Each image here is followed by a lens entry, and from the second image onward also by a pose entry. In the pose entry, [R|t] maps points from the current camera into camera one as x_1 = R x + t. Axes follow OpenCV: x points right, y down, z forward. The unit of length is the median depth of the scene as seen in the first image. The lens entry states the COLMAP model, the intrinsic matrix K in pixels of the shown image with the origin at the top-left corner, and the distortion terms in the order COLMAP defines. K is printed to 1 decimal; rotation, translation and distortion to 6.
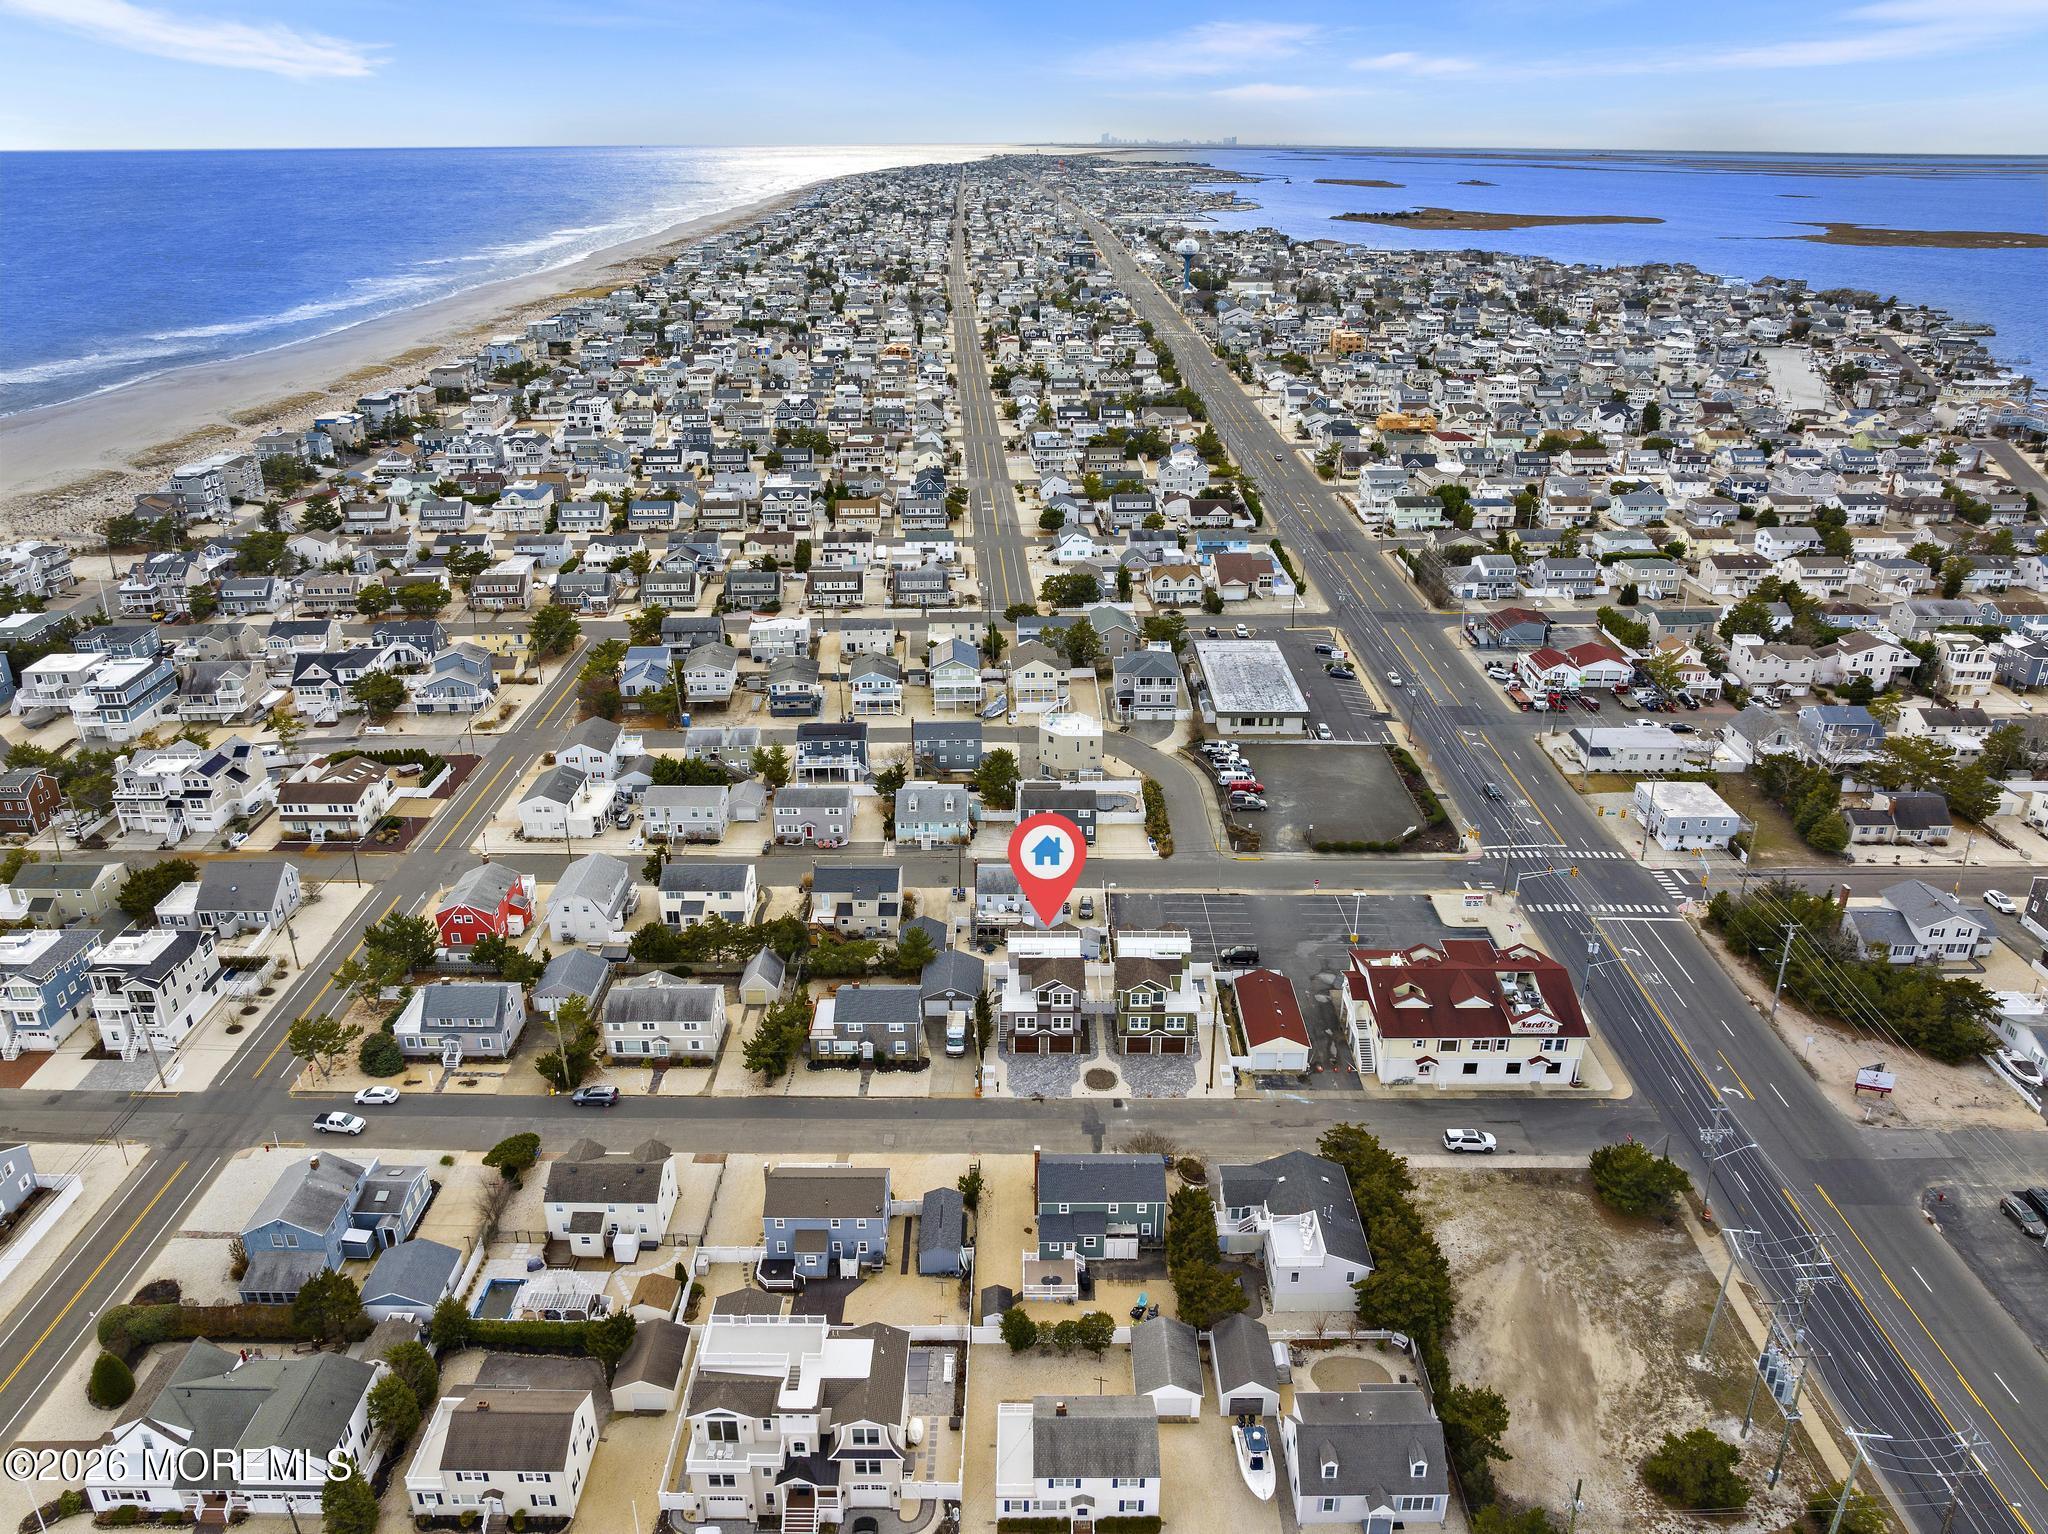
lens RADIAL K [[1459.8, 0, 1024.0], [0, 1459.8, 767.0], [0, 0, 1]] dist [-0.031289, -0.001923]
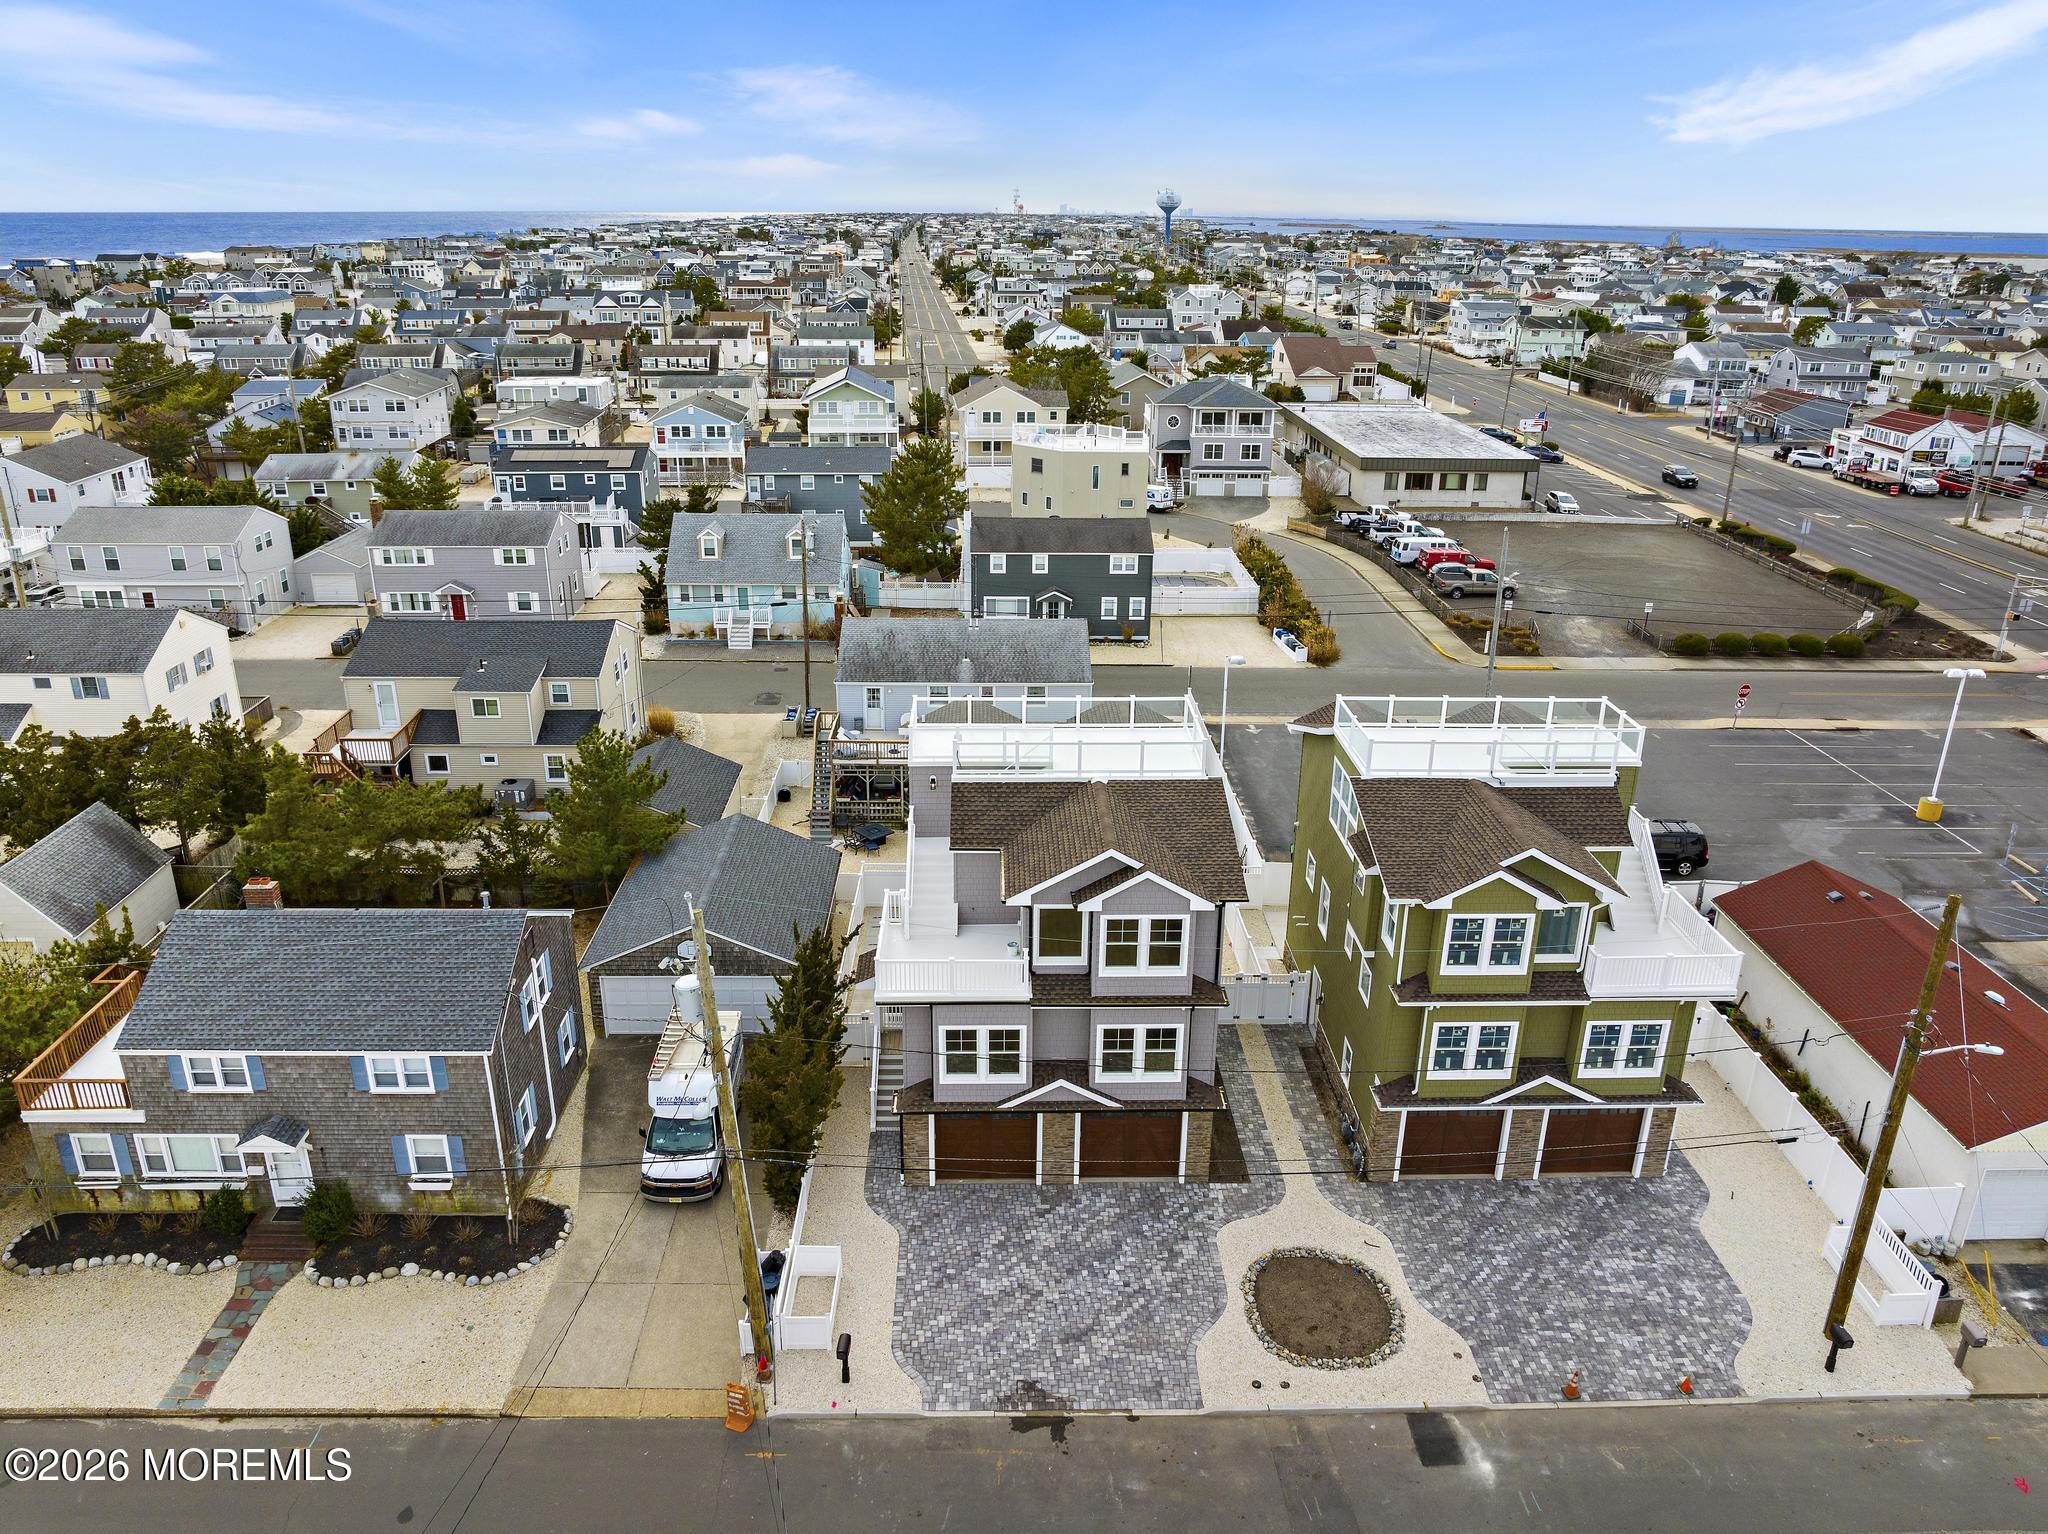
lens RADIAL K [[1454.4, 0, 1024.0], [0, 1454.4, 767.0], [0, 0, 1]] dist [-0.040914, -0.000737]
pose [[0.999599, -0.000321, 0.028310, 0.001362], [0.001627, 0.998935, -0.046118, 0.120300], [-0.028265, 0.046146, 0.998535, 0.655520]]
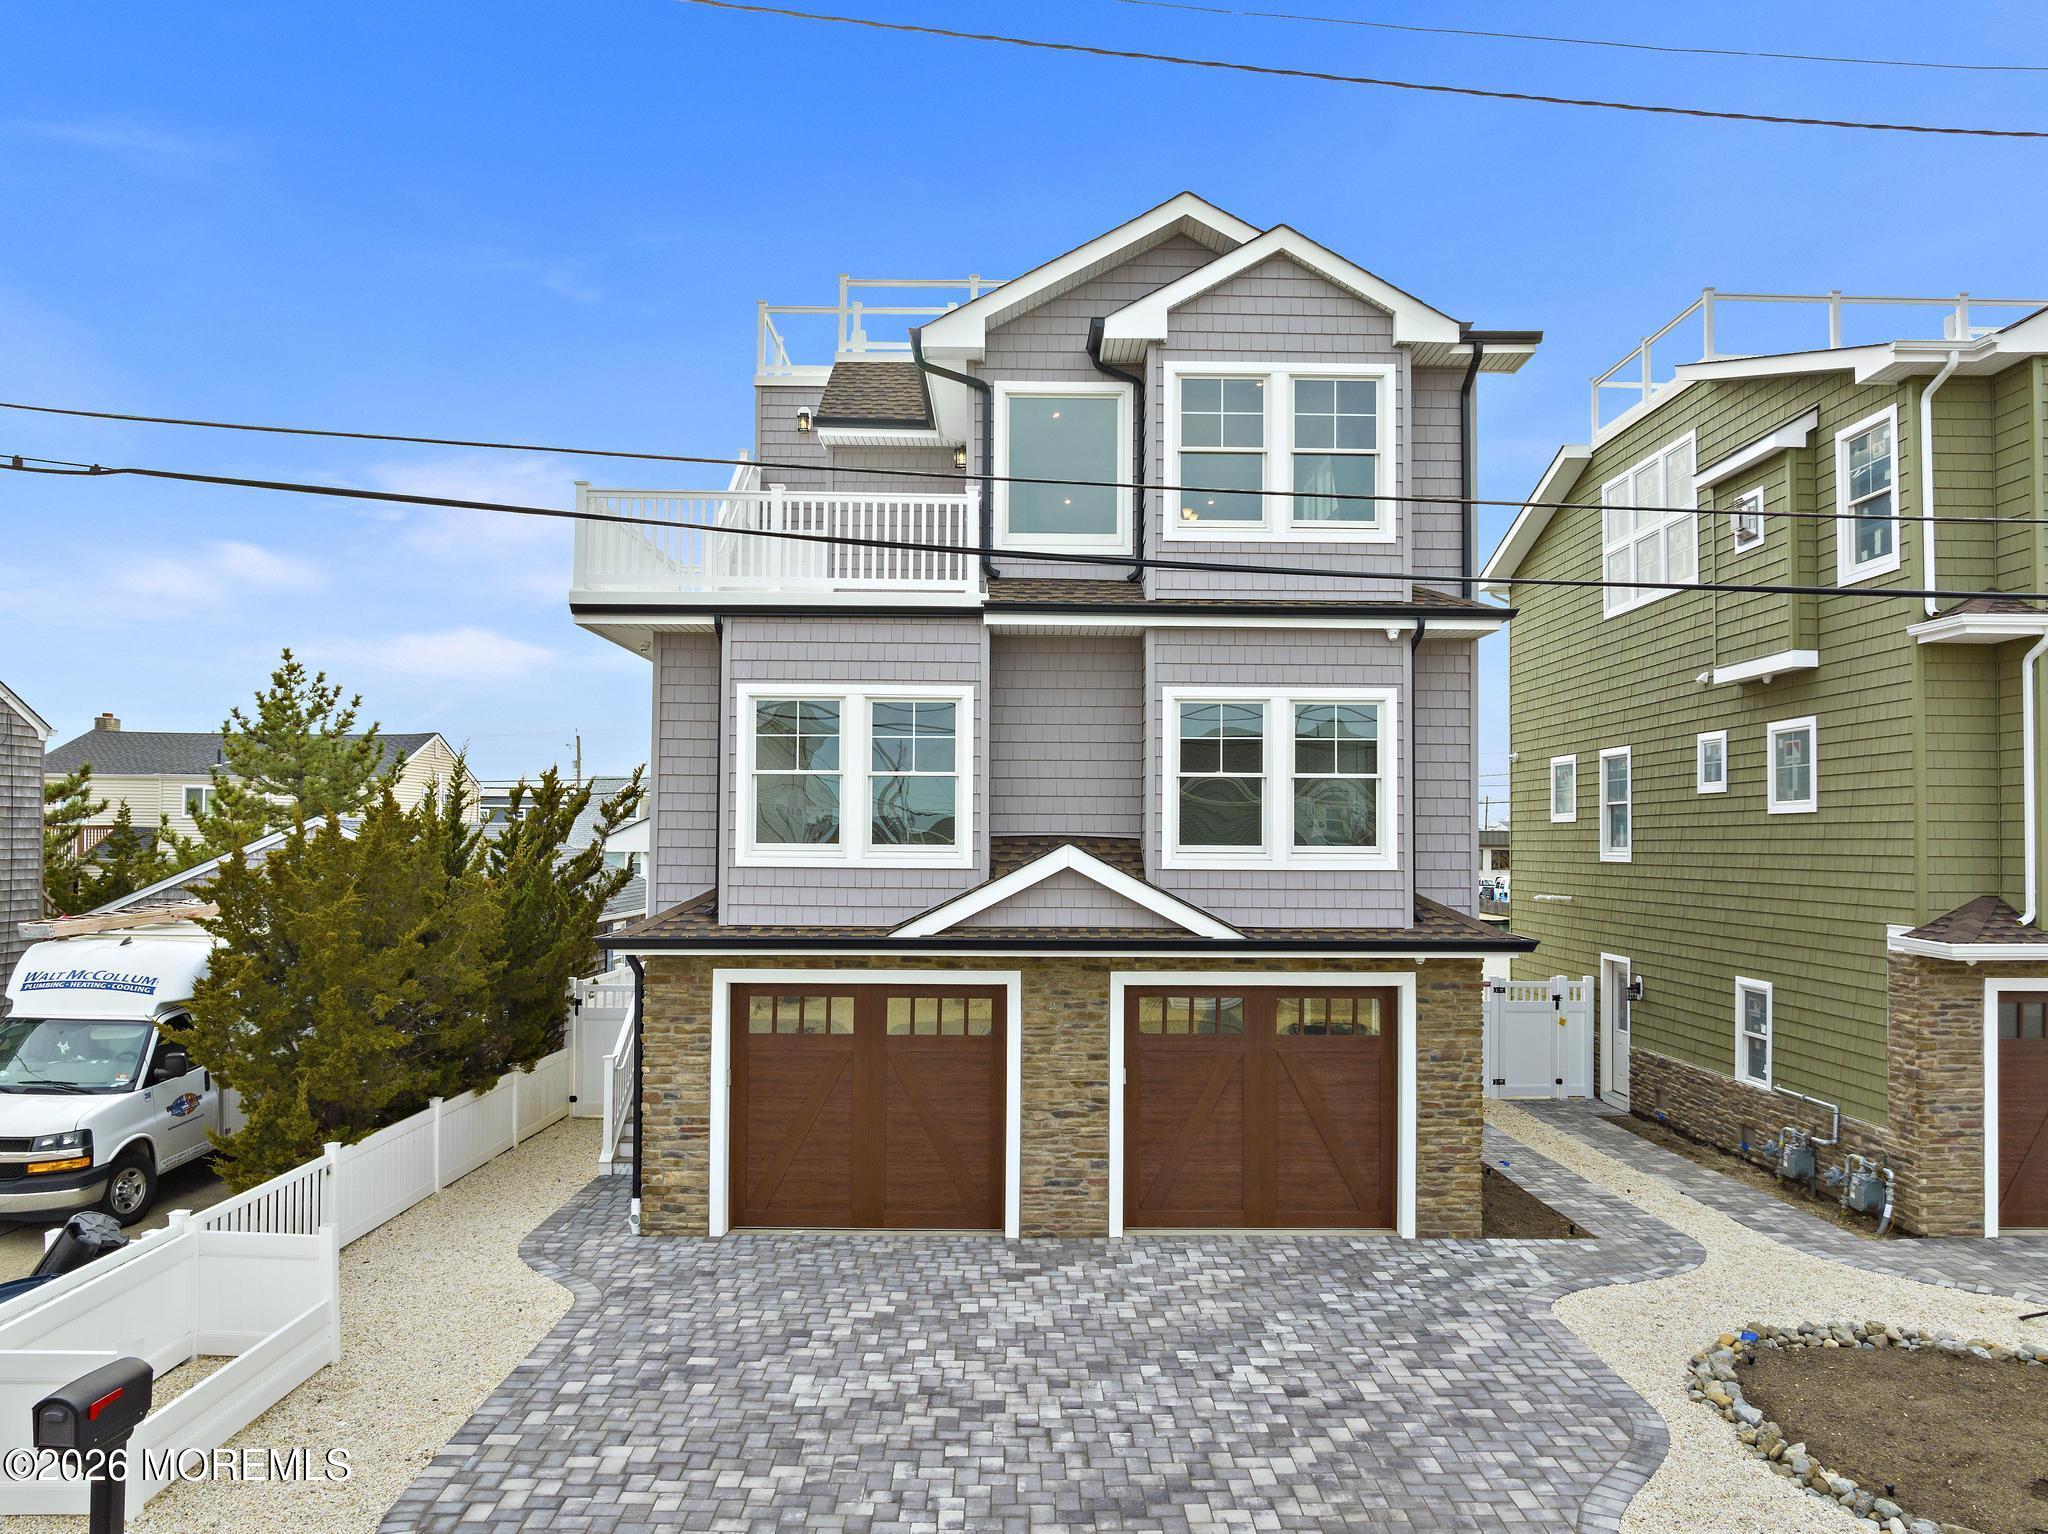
lens RADIAL K [[1480.6, 0, 1025.9], [0, 1480.6, 797.0], [0, 0, 1]] dist [-0.025978, 0.000497]
pose [[0.999926, 0.007446, 0.009629, 0.008934], [-0.002591, 0.903139, -0.429340, 0.180828], [-0.011893, 0.429283, 0.903092, 0.783058]]
